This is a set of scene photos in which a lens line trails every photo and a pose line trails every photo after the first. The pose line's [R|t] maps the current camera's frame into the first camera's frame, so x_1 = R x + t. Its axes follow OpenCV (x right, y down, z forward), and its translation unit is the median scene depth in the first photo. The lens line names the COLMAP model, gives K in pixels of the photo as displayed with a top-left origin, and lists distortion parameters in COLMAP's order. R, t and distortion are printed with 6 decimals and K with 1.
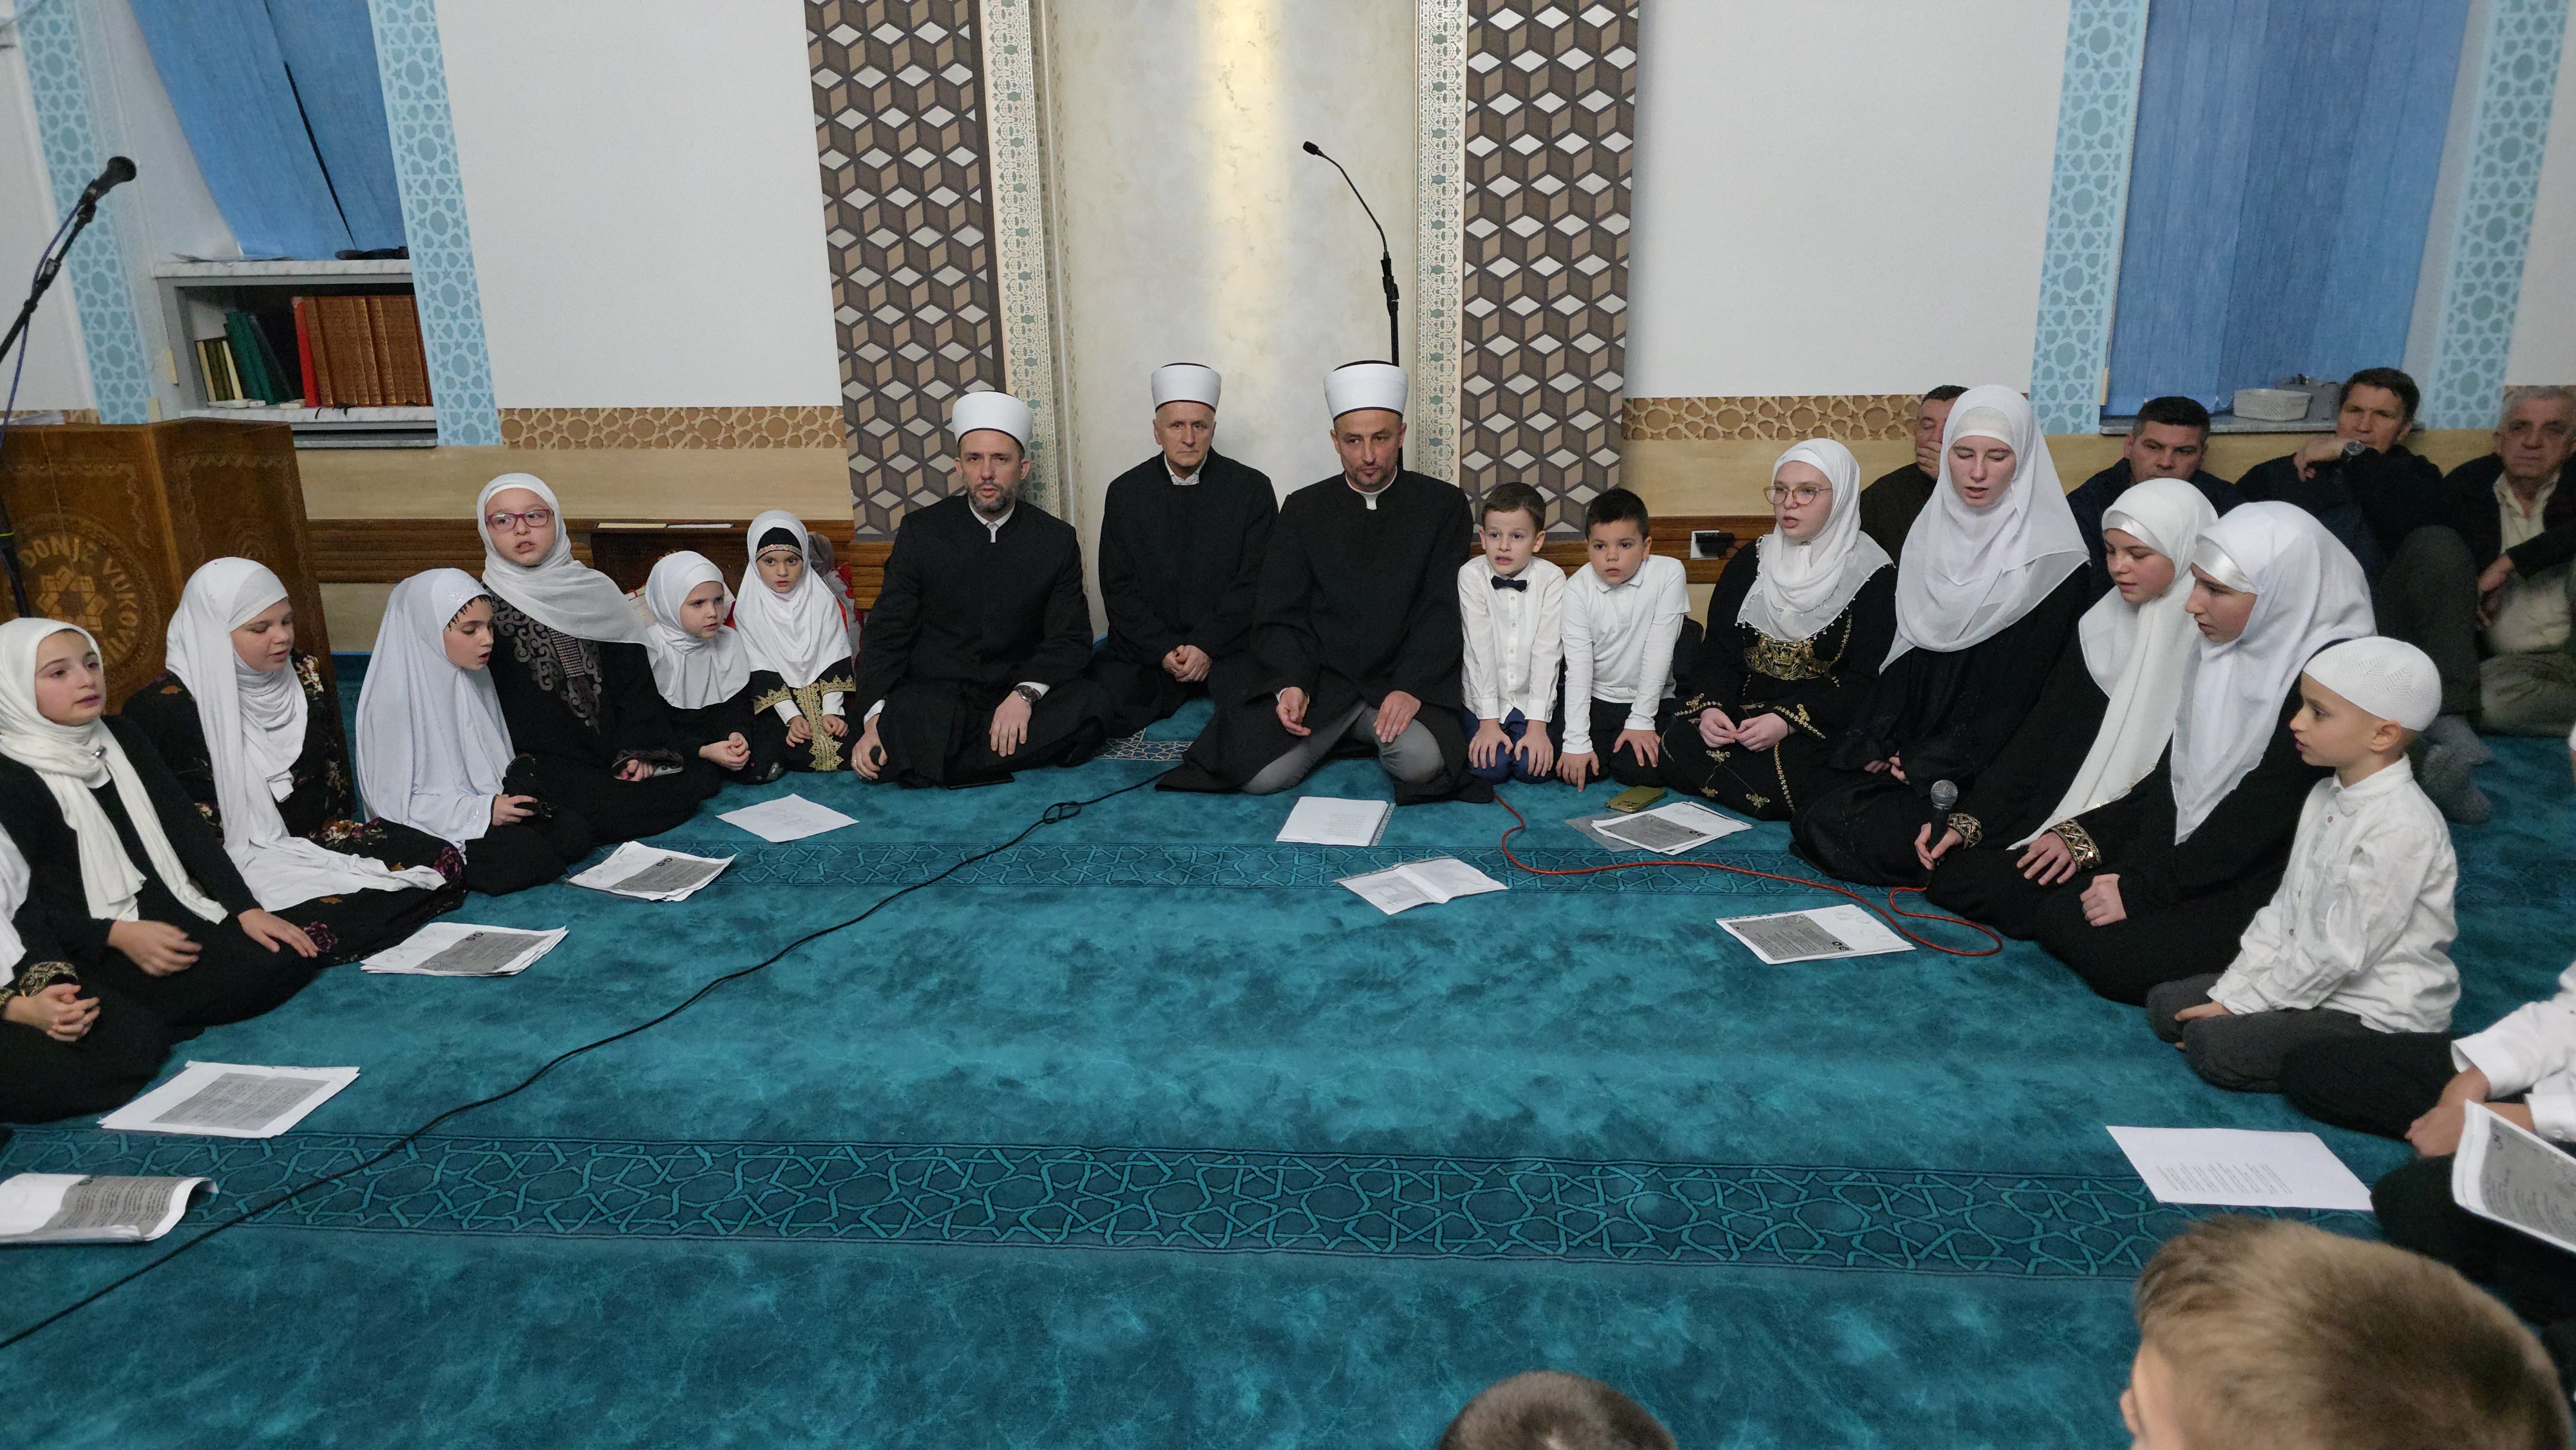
lens RADIAL K [[1637.2, 0, 1288.0], [0, 1637.2, 725.0], [0, 0, 1]] dist [-0.001929, -0.001216]
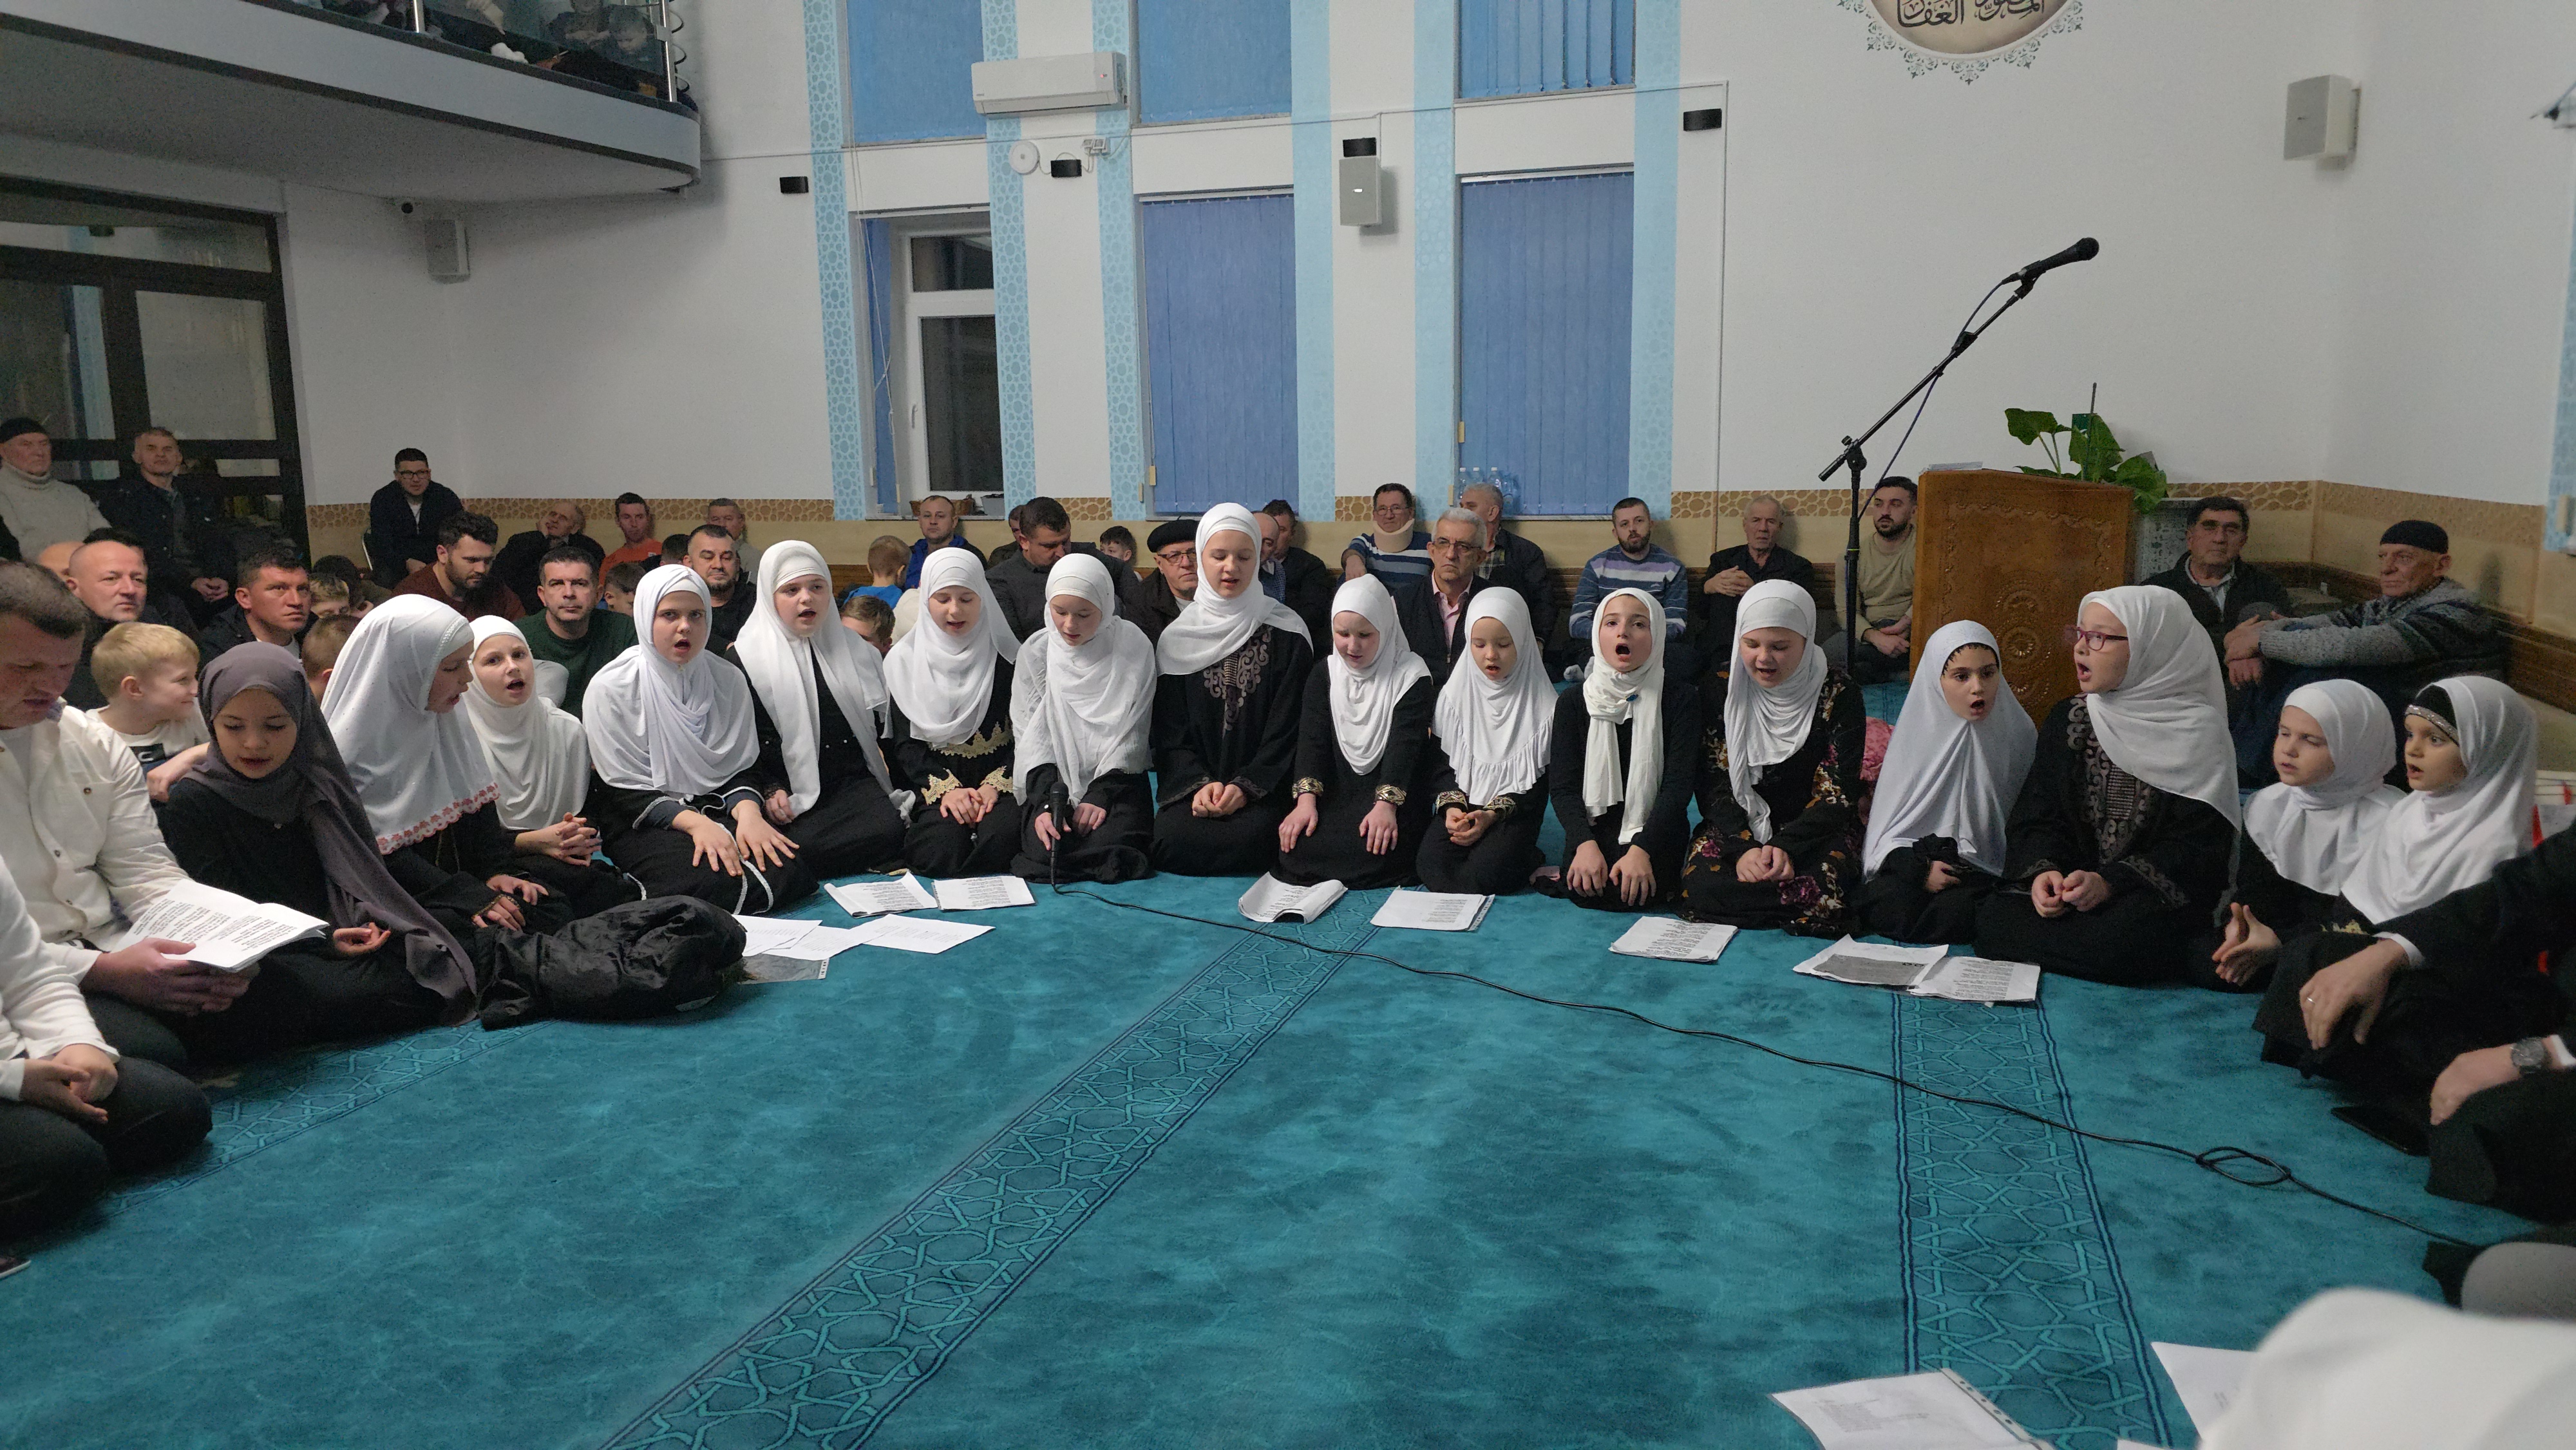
lens RADIAL K [[1637.2, 0, 1288.0], [0, 1637.2, 725.0], [0, 0, 1]] dist [-0.001929, -0.001216]
pose [[-0.255178, 0.178840, -0.950211, 0.616947], [-0.239972, 0.940283, 0.241416, -0.205233], [0.936642, 0.289628, -0.197023, 0.891708]]
